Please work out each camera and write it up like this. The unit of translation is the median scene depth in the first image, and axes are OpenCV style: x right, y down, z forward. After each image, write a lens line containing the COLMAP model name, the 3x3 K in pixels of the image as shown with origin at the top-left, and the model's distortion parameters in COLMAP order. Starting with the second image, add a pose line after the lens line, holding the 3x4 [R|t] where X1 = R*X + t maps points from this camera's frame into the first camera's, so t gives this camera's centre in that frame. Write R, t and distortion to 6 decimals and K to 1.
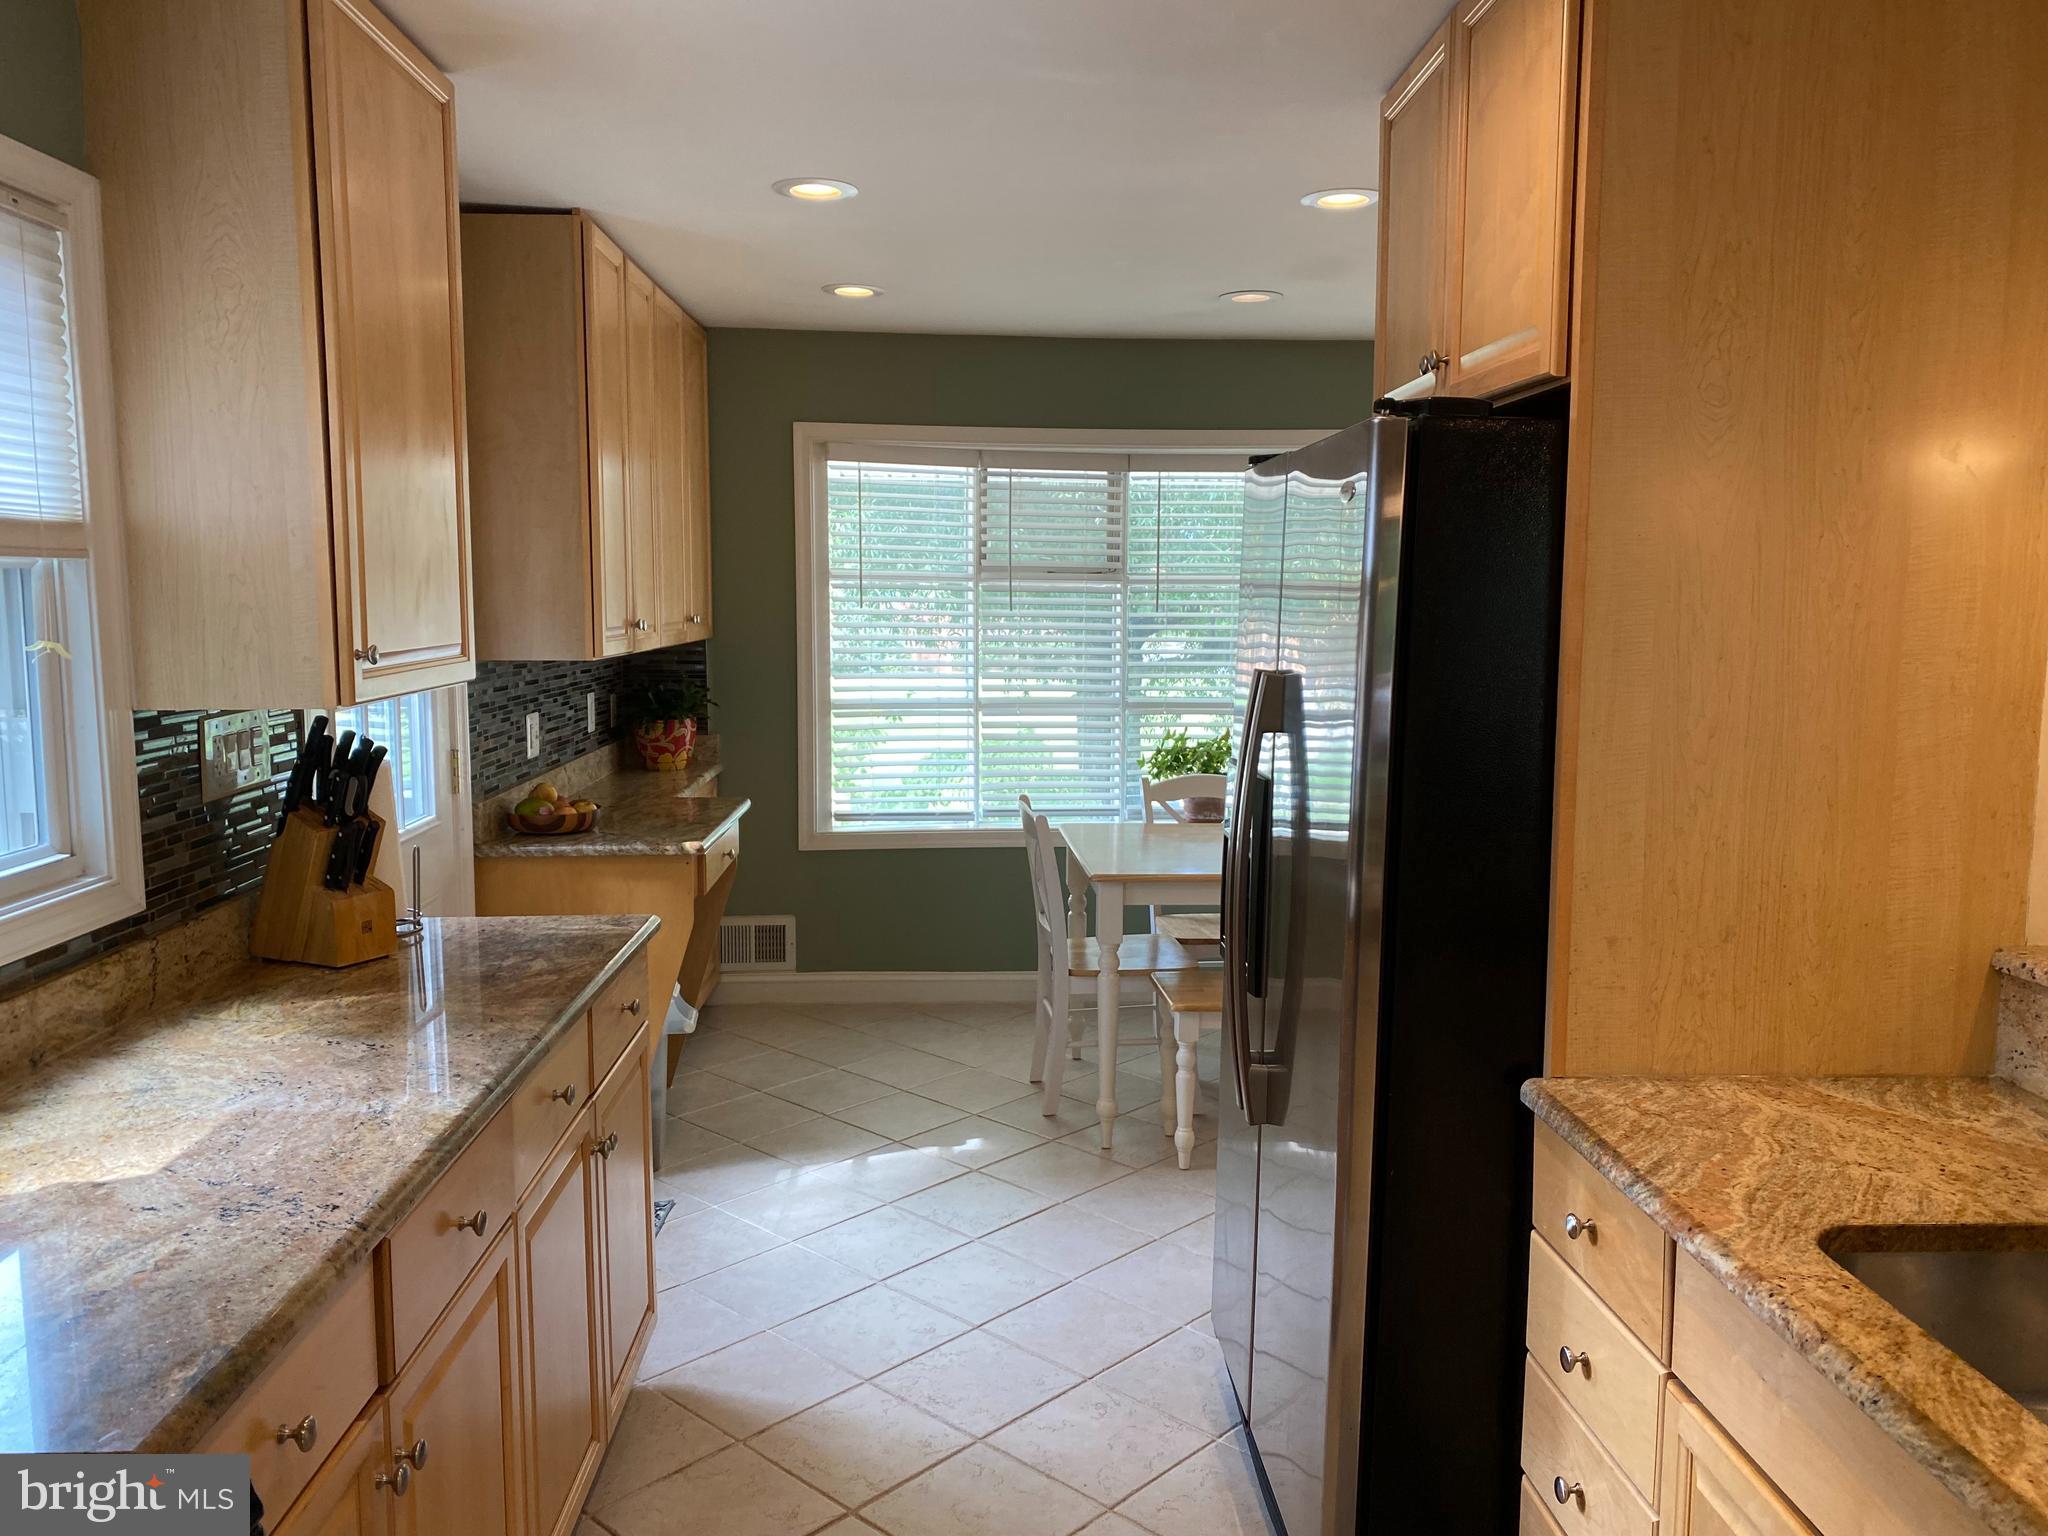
lens RADIAL K [[1566.2, 0, 1028.9], [0, 1566.2, 772.2], [0, 0, 1]] dist [0.043752, -0.051068]
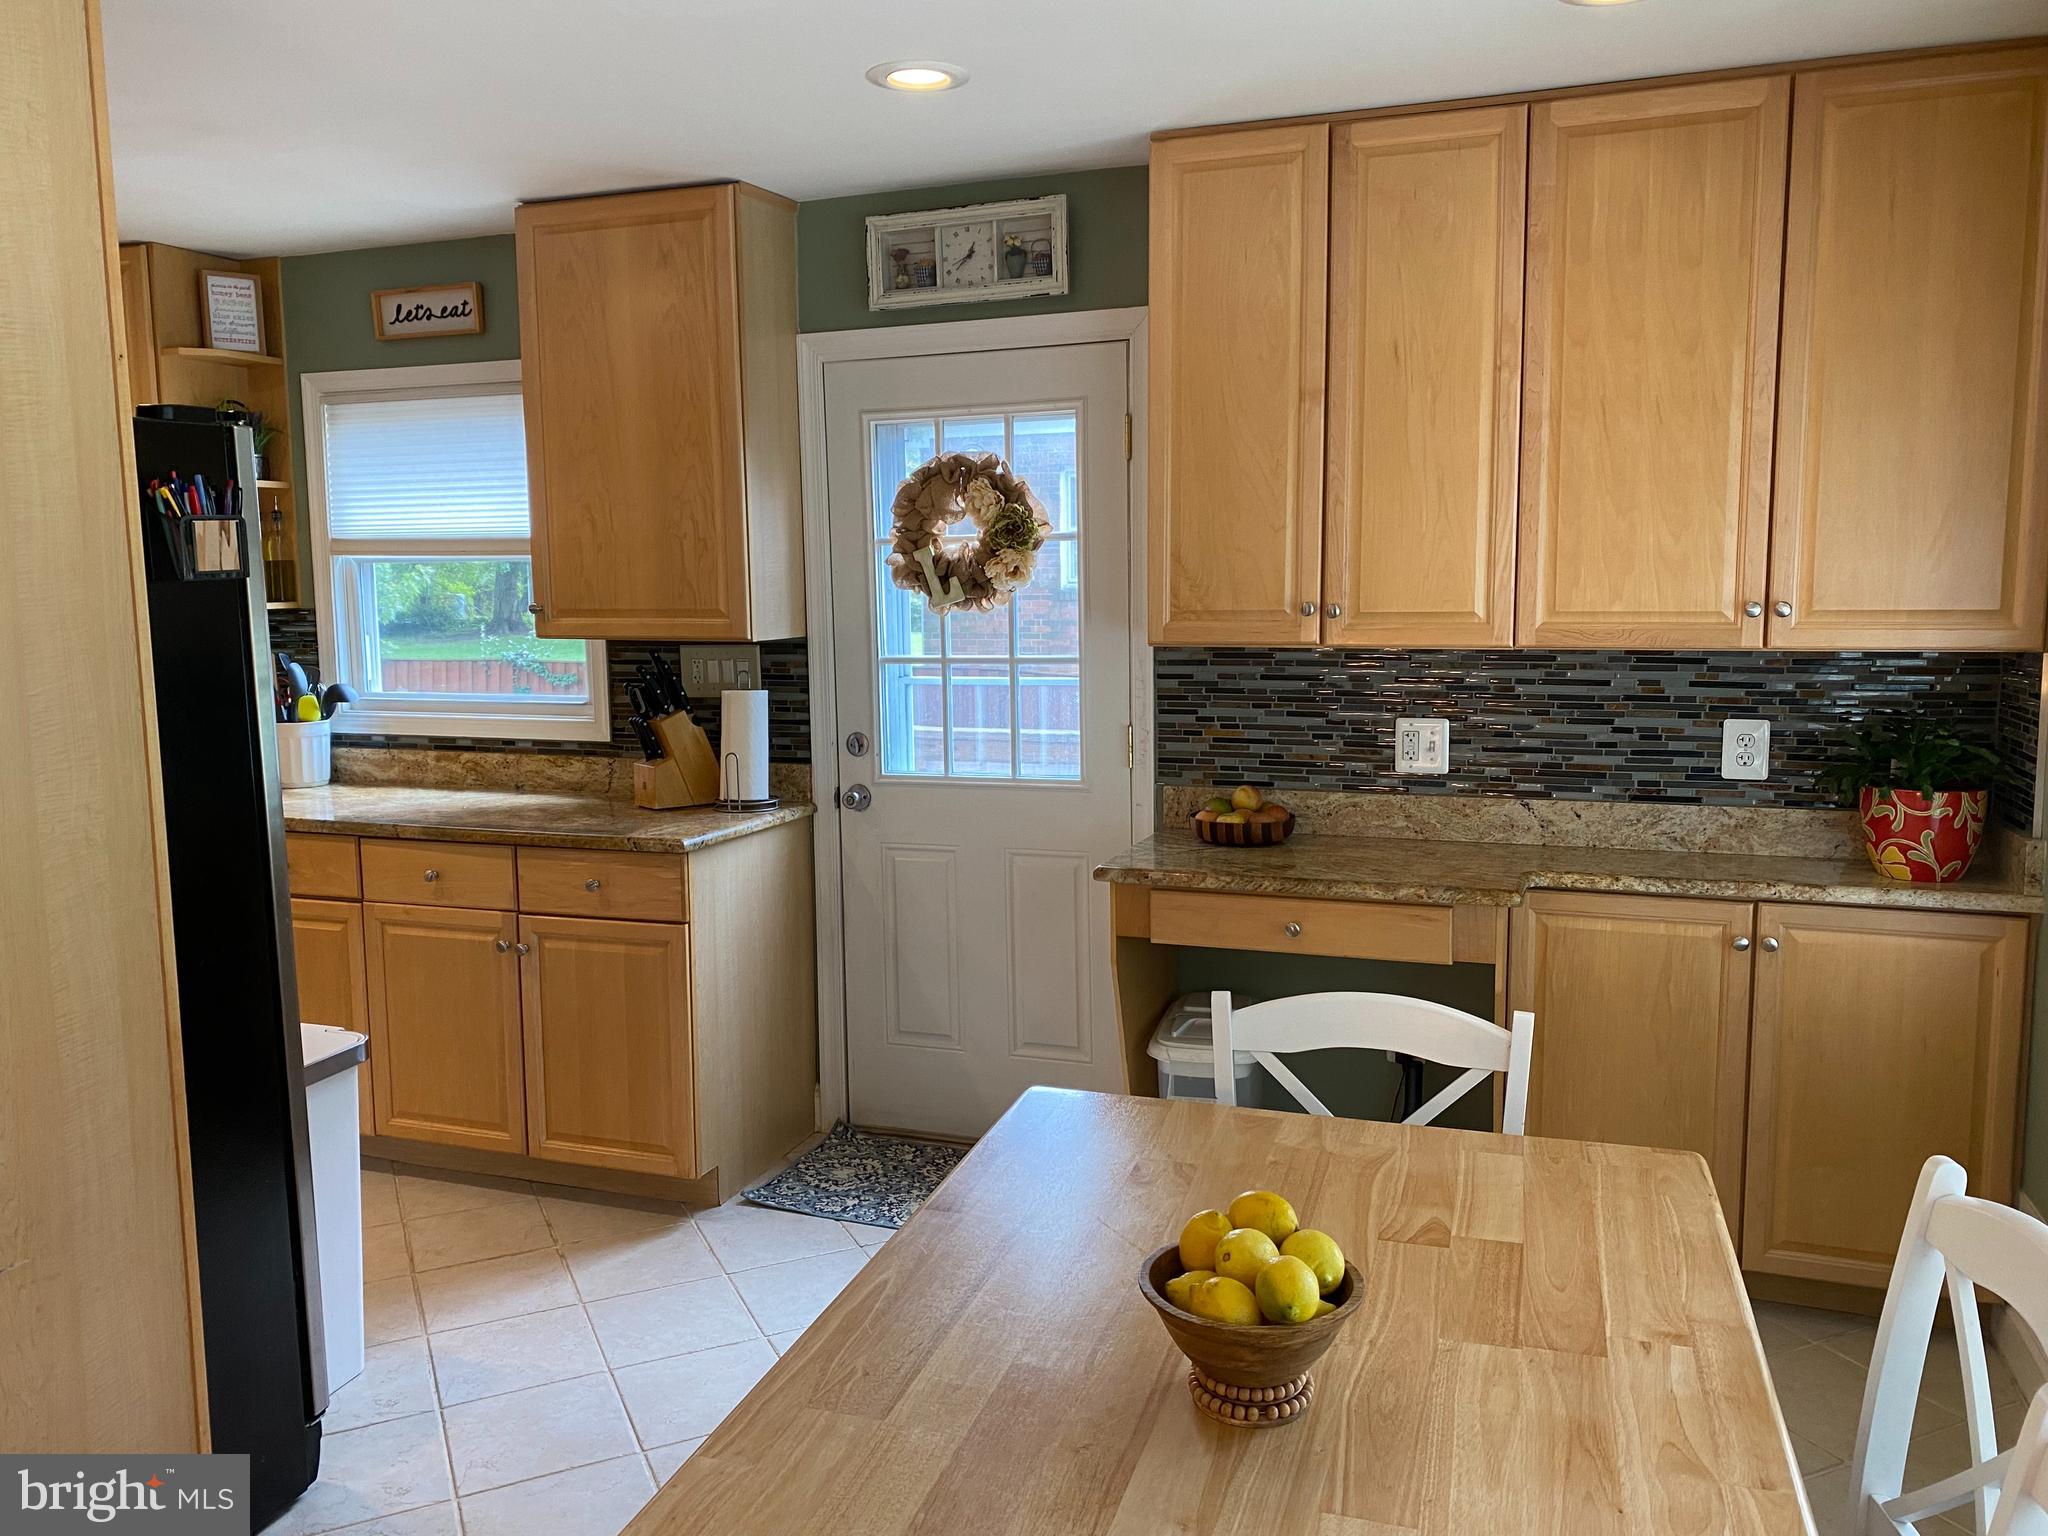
lens RADIAL K [[1566.2, 0, 1015.3], [0, 1566.2, 771.5], [0, 0, 1]] dist [0.043752, -0.051068]
pose [[-0.384300, 0.120205, -0.915349, 0.922974], [-0.099150, 0.980379, 0.170372, -0.232366], [0.917868, 0.156231, -0.364842, 2.029006]]
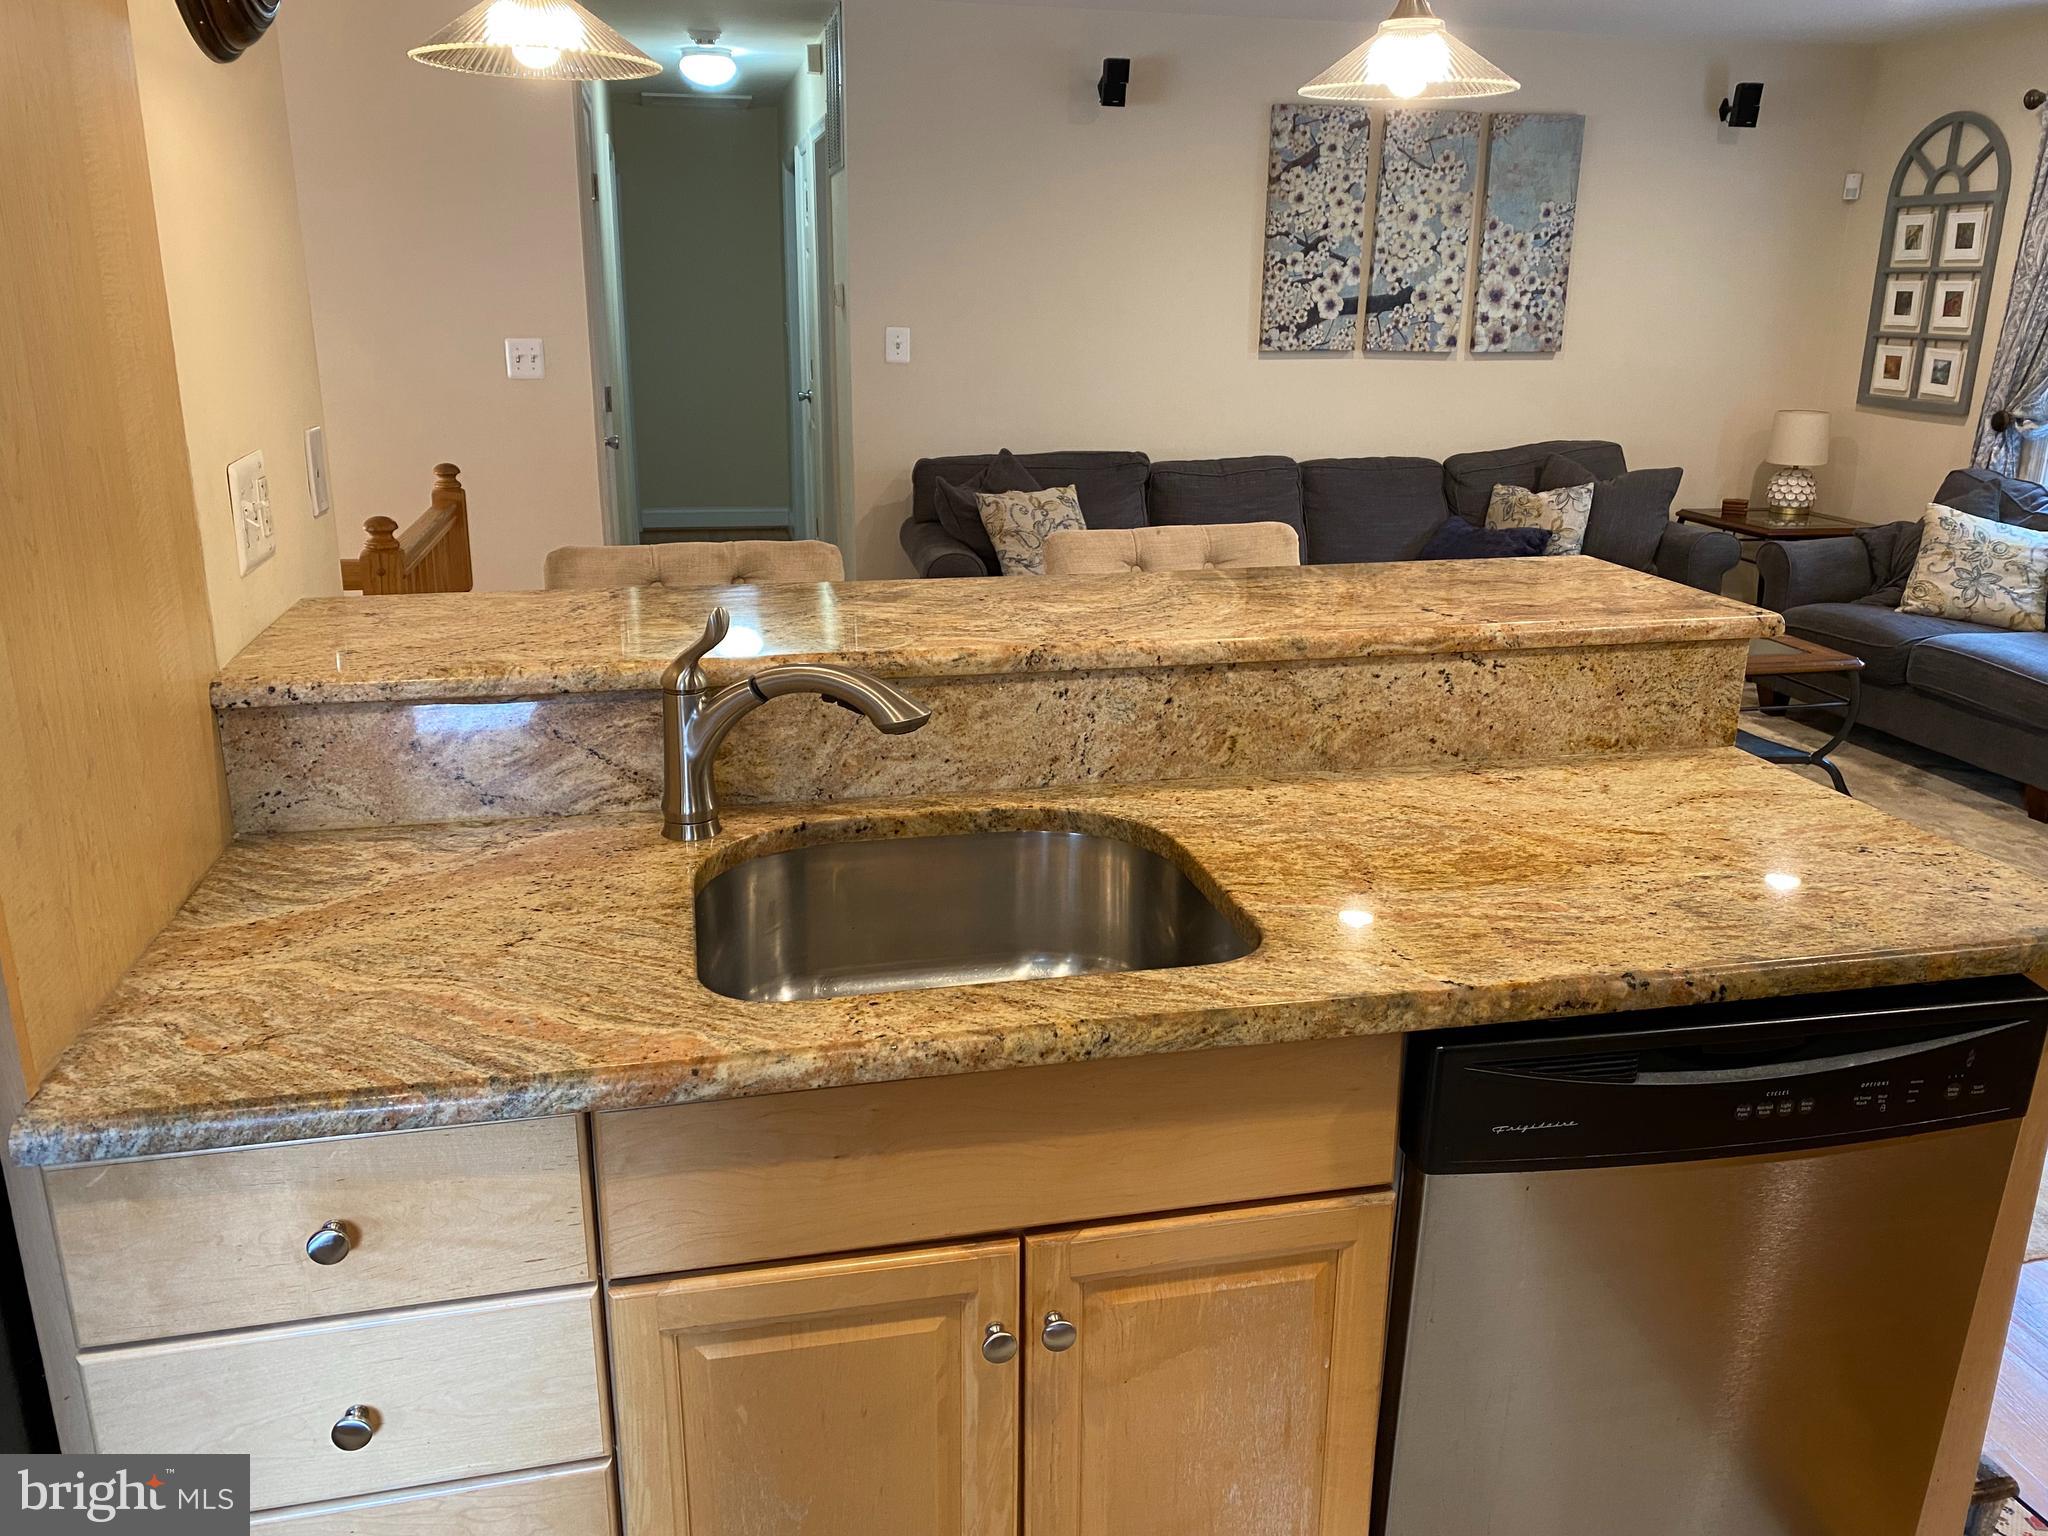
lens RADIAL K [[1566.2, 0, 1009.8], [0, 1566.2, 755.0], [0, 0, 1]] dist [0.043752, -0.051068]
pose [[-0.167966, -0.288135, 0.942743, -0.180665], [0.106383, 0.945447, 0.307916, -0.047310], [-0.980036, 0.152011, -0.128151, 0.597848]]
